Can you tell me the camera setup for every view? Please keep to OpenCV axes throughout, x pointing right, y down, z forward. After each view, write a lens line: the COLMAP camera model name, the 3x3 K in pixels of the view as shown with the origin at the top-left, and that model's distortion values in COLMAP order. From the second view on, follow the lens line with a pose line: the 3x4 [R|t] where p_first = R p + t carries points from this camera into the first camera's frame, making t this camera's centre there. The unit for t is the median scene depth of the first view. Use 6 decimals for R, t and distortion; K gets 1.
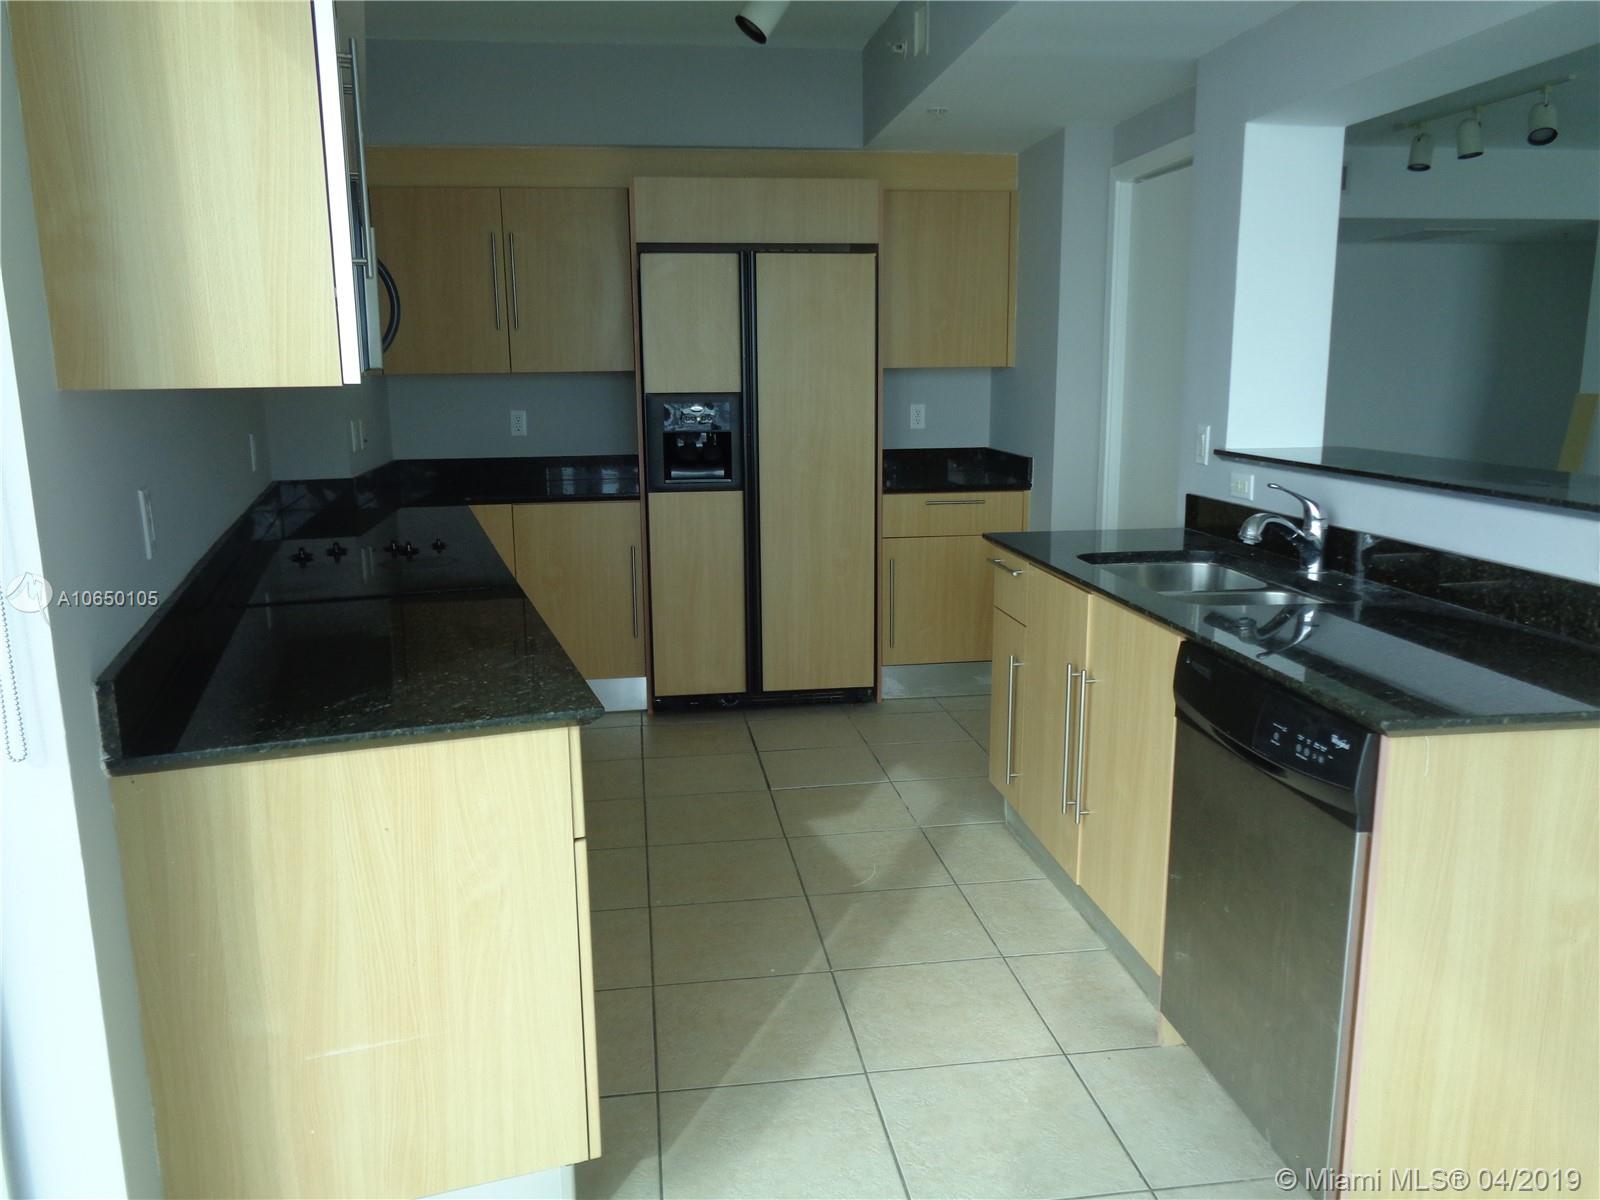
lens RADIAL K [[1188.2, 0, 804.5], [0, 1188.2, 595.5], [0, 0, 1]] dist [-0.000994, -0.001672]
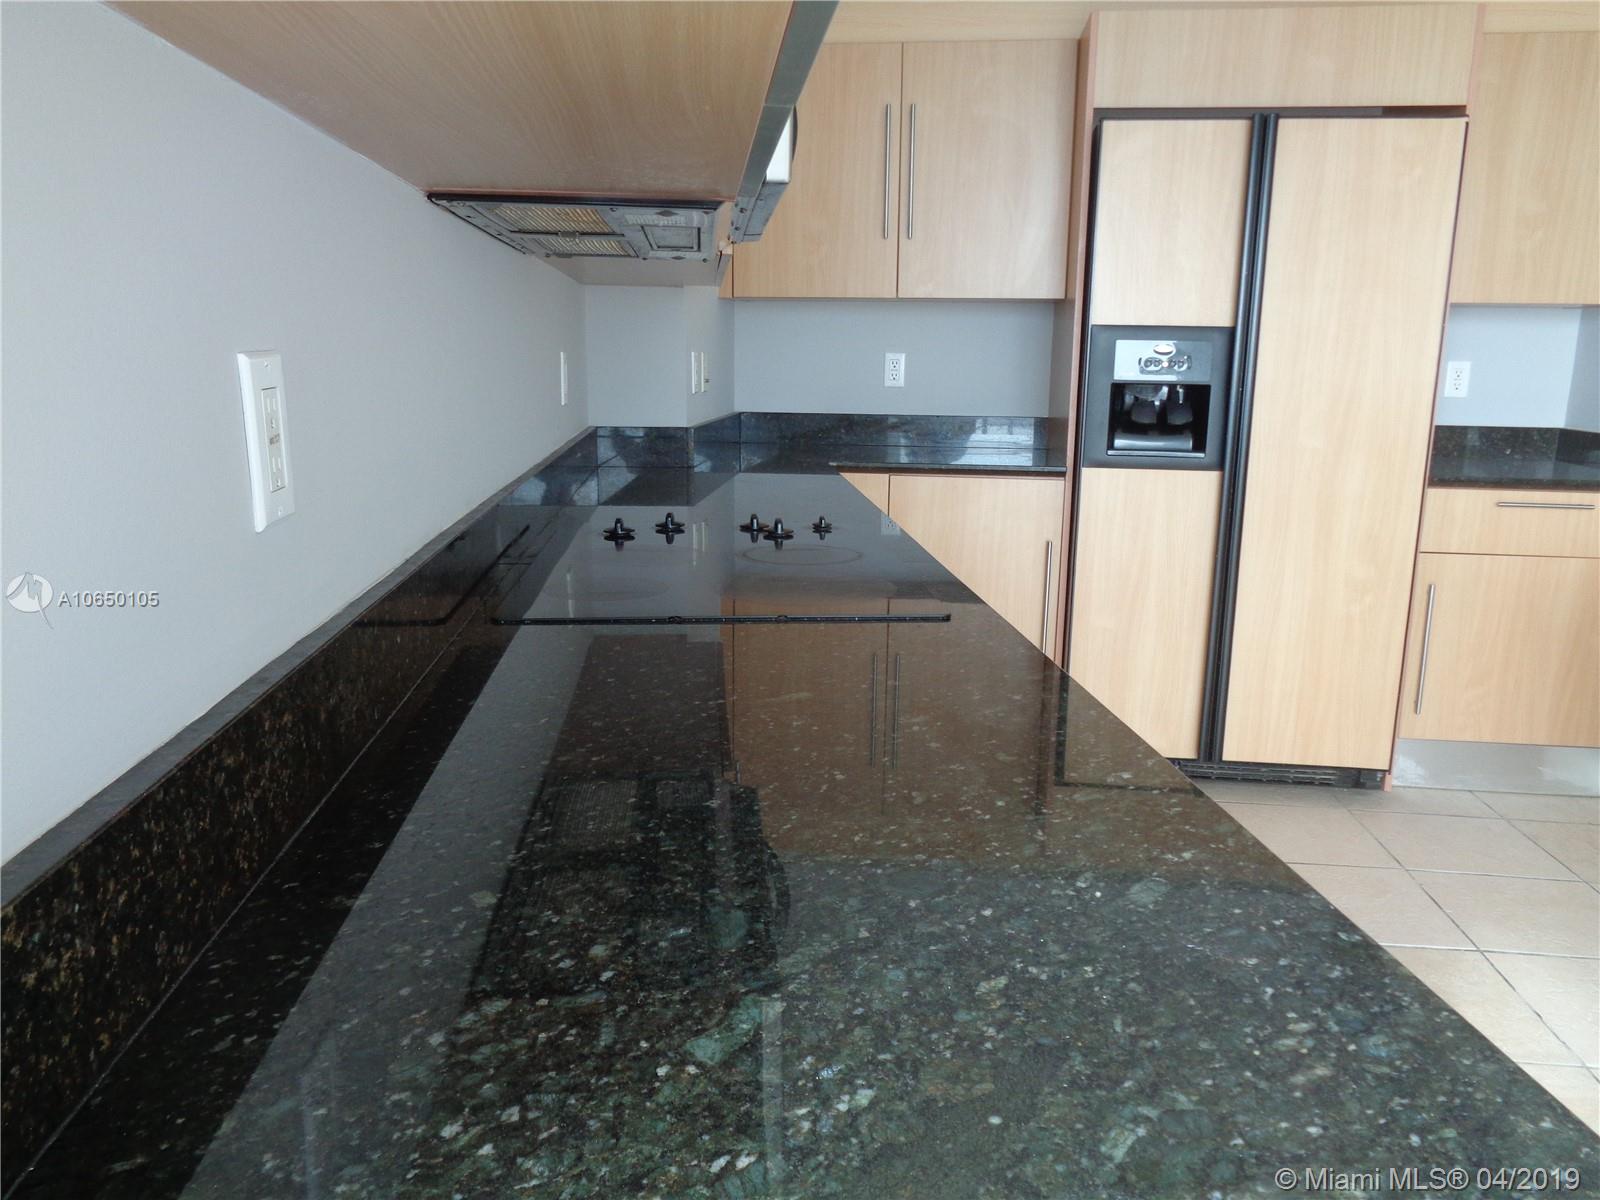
lens RADIAL K [[1188.2, 0, 799.5], [0, 1188.2, 602.9], [0, 0, 1]] dist [-0.000994, -0.001672]
pose [[0.967470, 0.075806, -0.241362, -0.115989], [-0.071640, 0.997092, 0.026000, -0.012545], [0.242631, -0.007863, 0.970087, 0.271719]]
